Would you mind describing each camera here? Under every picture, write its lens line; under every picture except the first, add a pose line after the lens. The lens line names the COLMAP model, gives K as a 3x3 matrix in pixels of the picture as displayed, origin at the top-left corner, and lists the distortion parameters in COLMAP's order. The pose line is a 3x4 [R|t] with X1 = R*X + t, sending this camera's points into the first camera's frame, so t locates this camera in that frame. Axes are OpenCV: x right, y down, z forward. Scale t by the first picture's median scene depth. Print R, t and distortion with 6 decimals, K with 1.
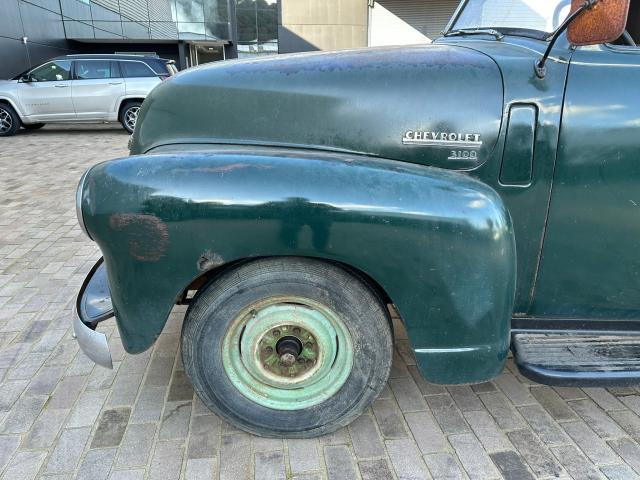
lens RADIAL K [[445.7, 0, 322.0], [0, 445.7, 235.6], [0, 0, 1]] dist [0.053442, -0.058444]
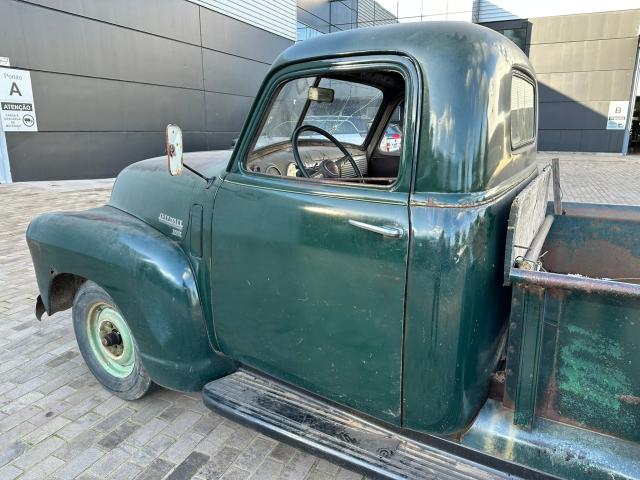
lens RADIAL K [[445.7, 0, 322.0], [0, 445.7, 235.6], [0, 0, 1]] dist [0.053442, -0.058444]
pose [[0.839075, 0.130099, -0.528231, 1.343039], [-0.176830, 0.983482, -0.038664, -0.174769], [0.514475, 0.125849, 0.848220, -0.042374]]
